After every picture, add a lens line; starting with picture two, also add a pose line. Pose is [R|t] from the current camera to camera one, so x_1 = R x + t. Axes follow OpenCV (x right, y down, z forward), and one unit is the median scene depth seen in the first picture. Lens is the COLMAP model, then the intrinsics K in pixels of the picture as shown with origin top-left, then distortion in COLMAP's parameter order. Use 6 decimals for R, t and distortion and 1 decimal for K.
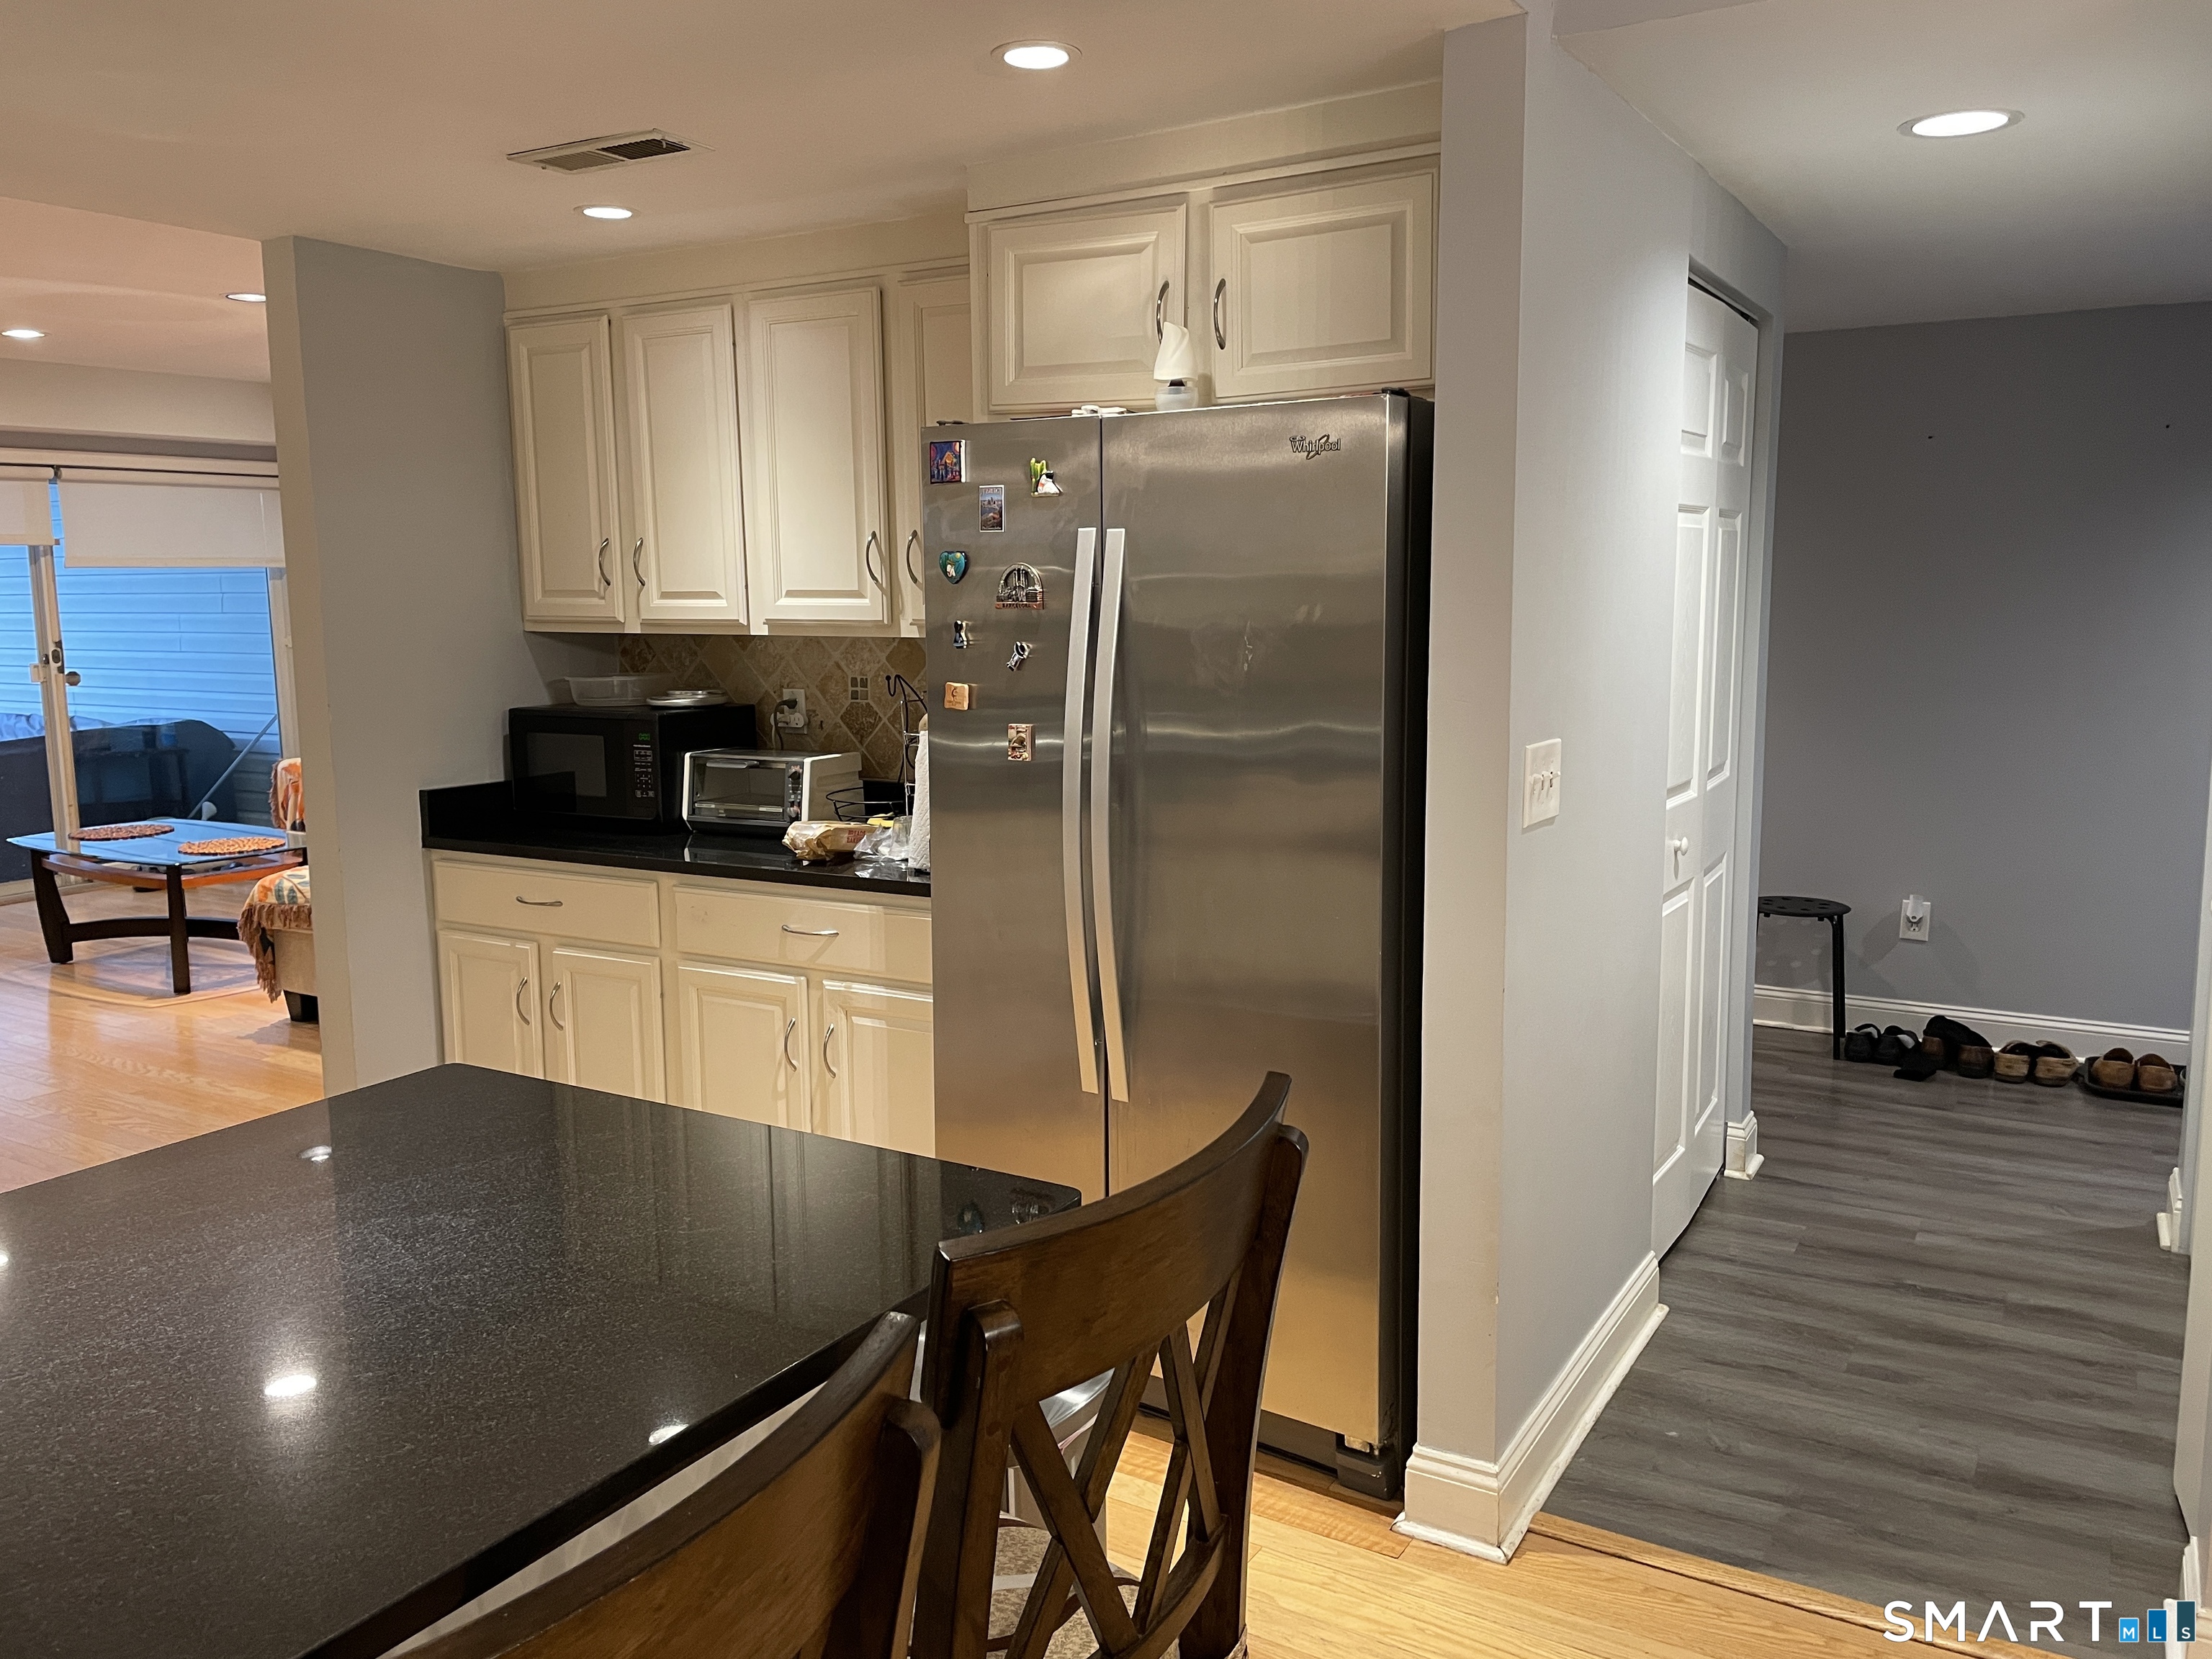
lens RADIAL K [[1665.7, 0, 1127.9], [0, 1665.7, 808.4], [0, 0, 1]] dist [0.098578, -0.132239]
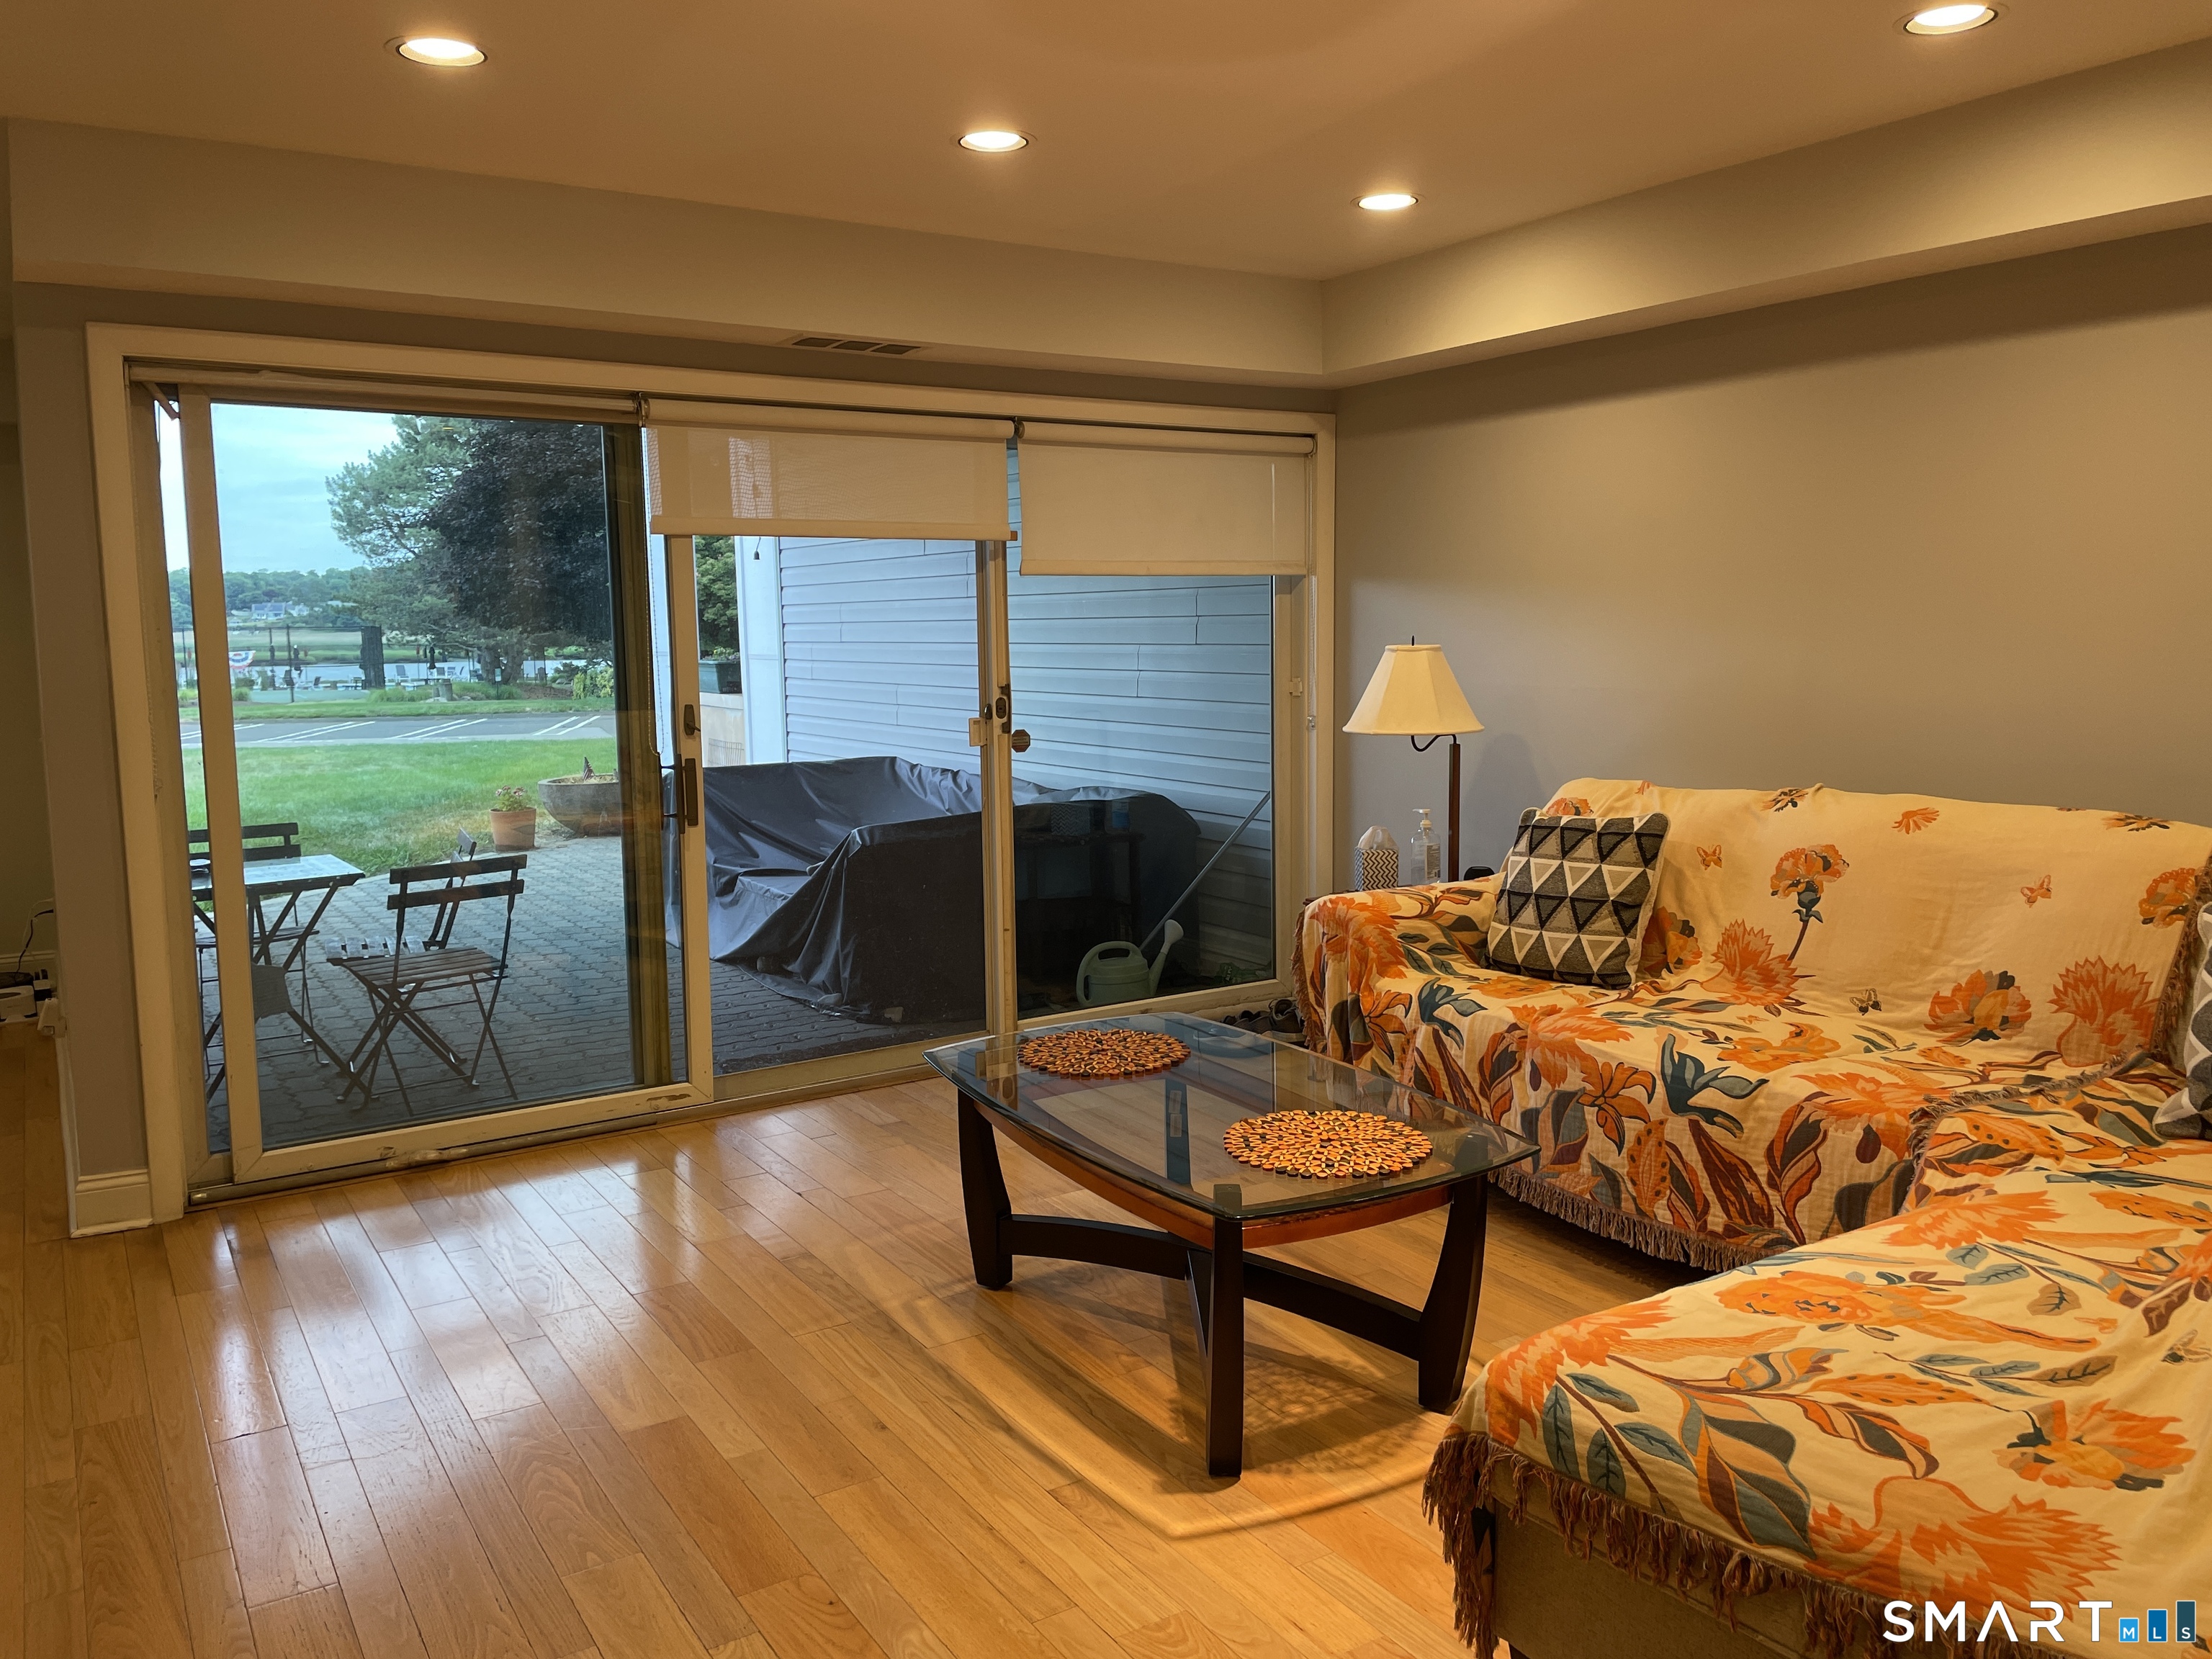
lens RADIAL K [[1665.7, 0, 1126.6], [0, 1665.7, 807.6], [0, 0, 1]] dist [0.098578, -0.132239]
pose [[0.892989, 0.048072, -0.447503, -0.628682], [-0.056301, 0.998401, -0.005098, -0.107437], [0.446543, 0.029747, 0.894268, 0.938274]]
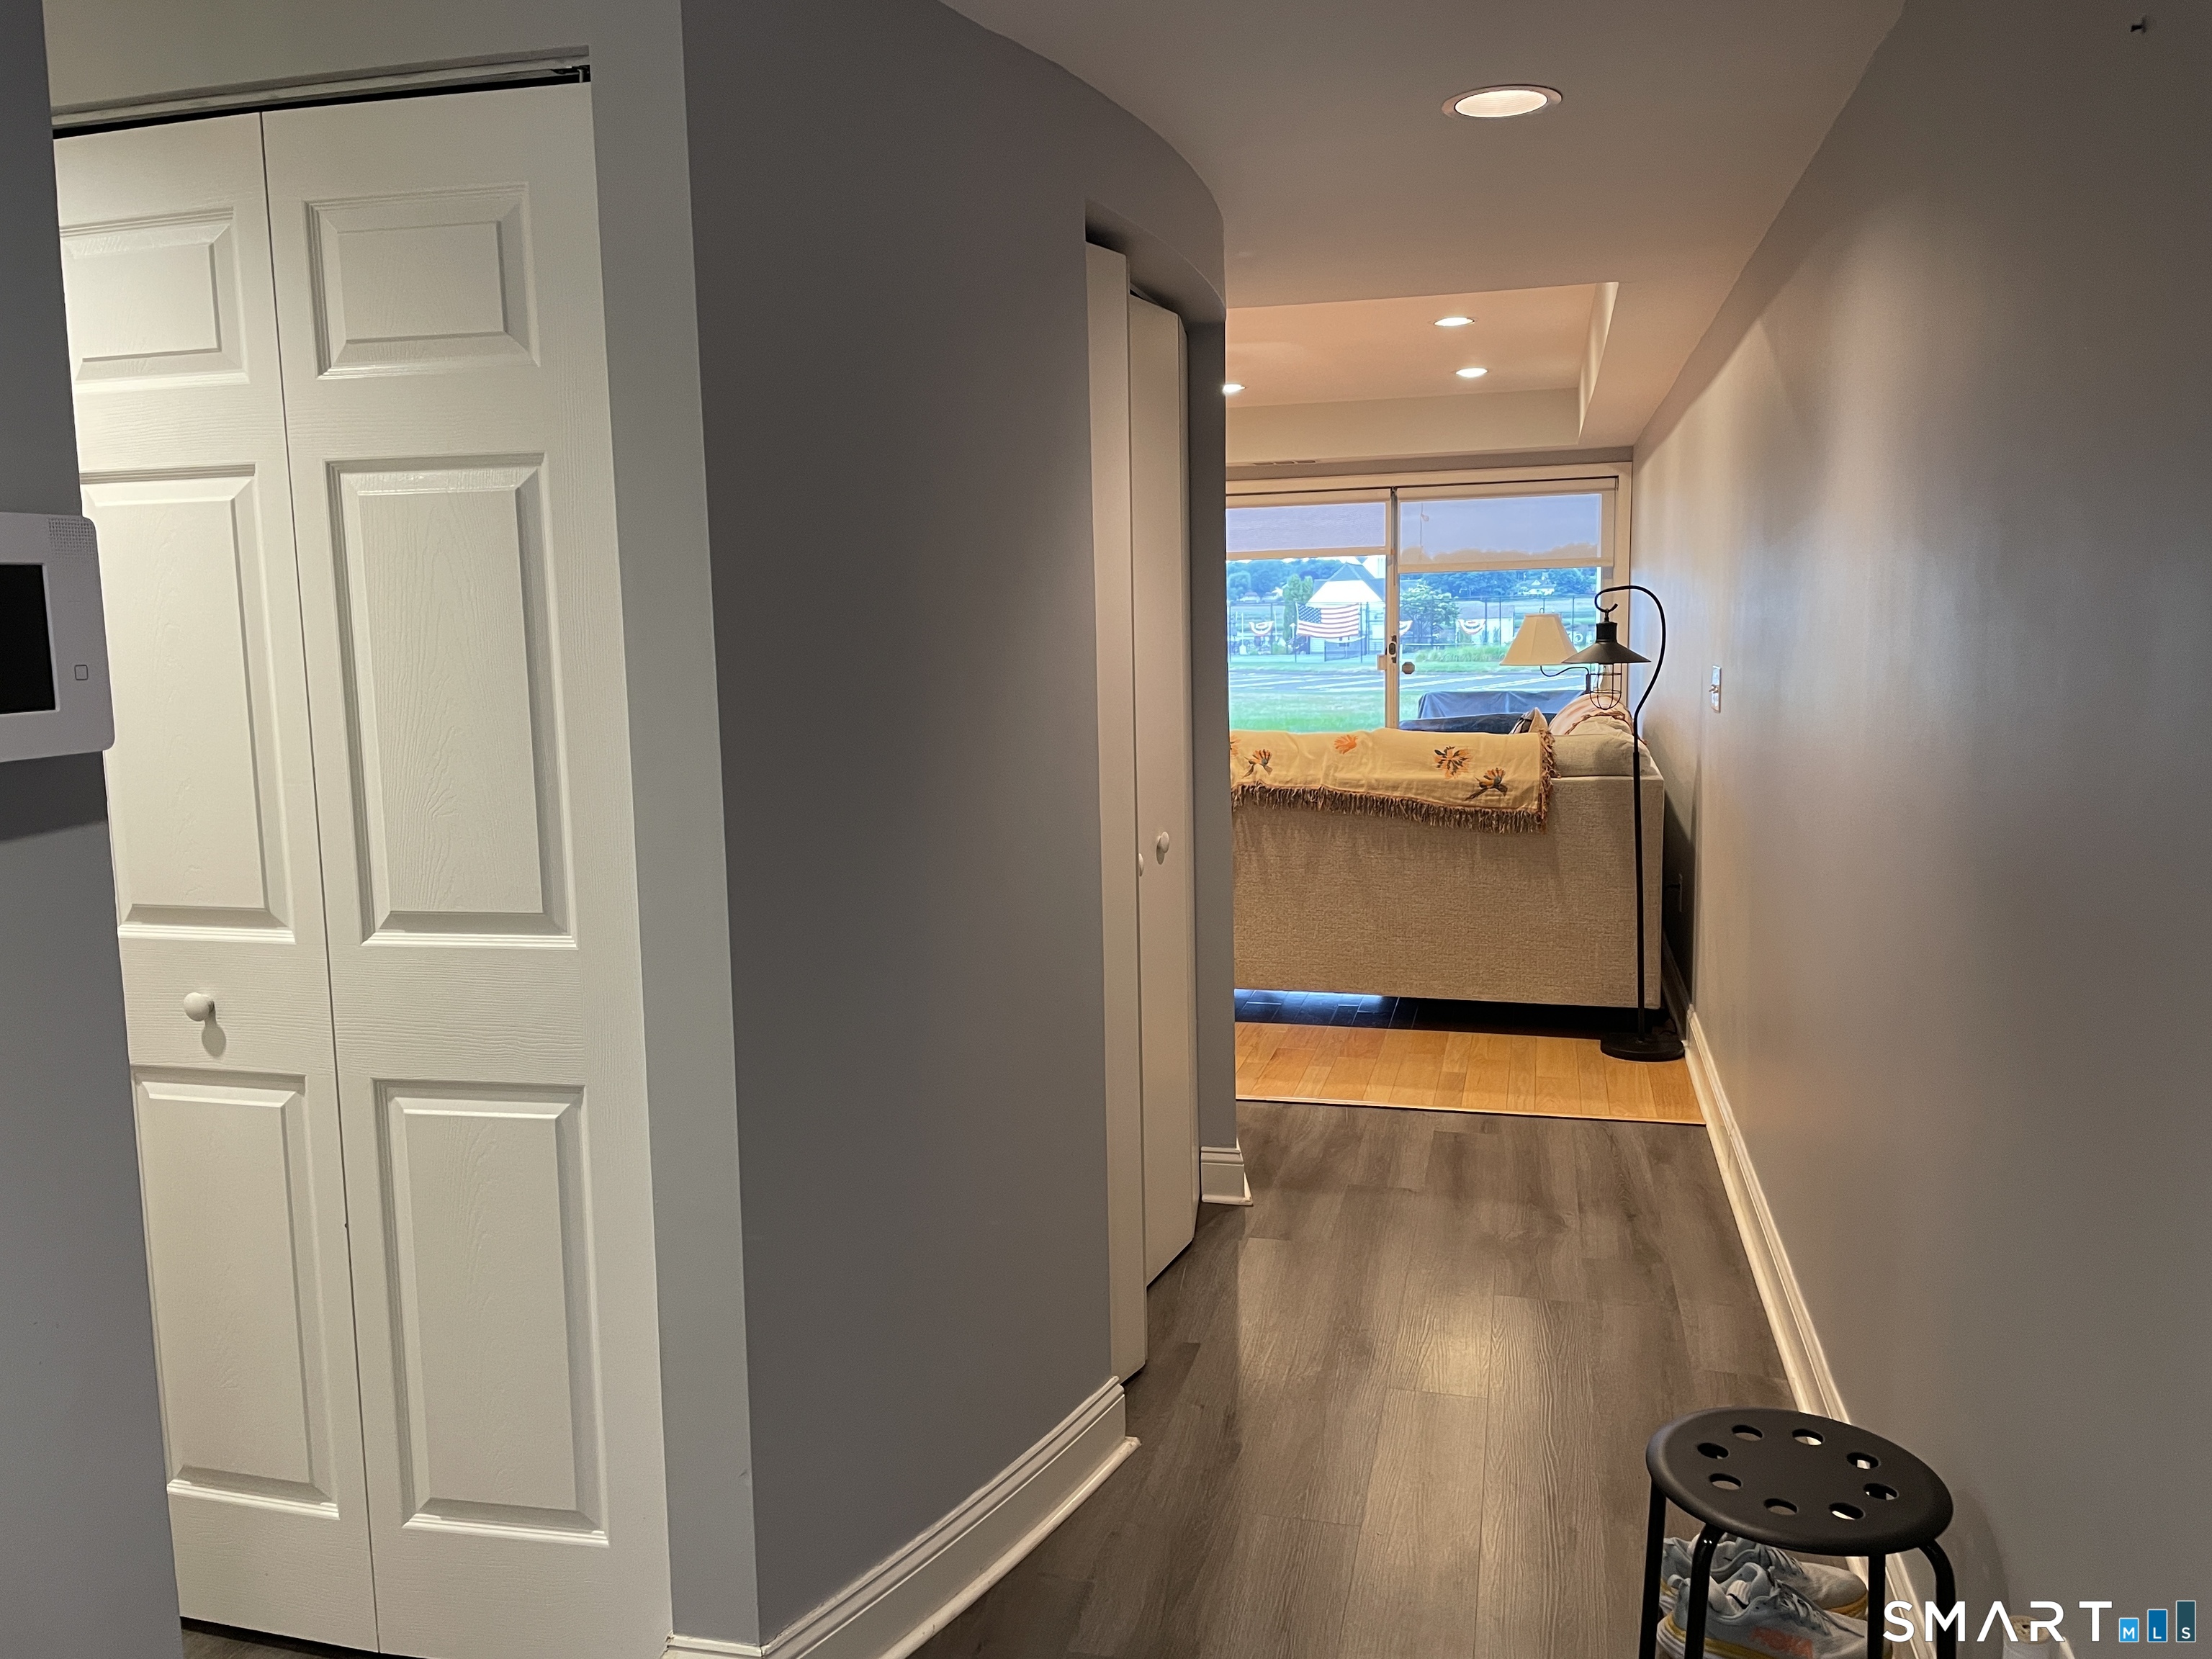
lens RADIAL K [[1665.7, 0, 1115.7], [0, 1665.7, 811.0], [0, 0, 1]] dist [0.098578, -0.132239]
pose [[0.281576, 0.119098, -0.952119, 0.958533], [-0.110522, 0.989689, 0.091112, -0.134681], [0.953153, 0.079575, 0.291835, 1.041808]]
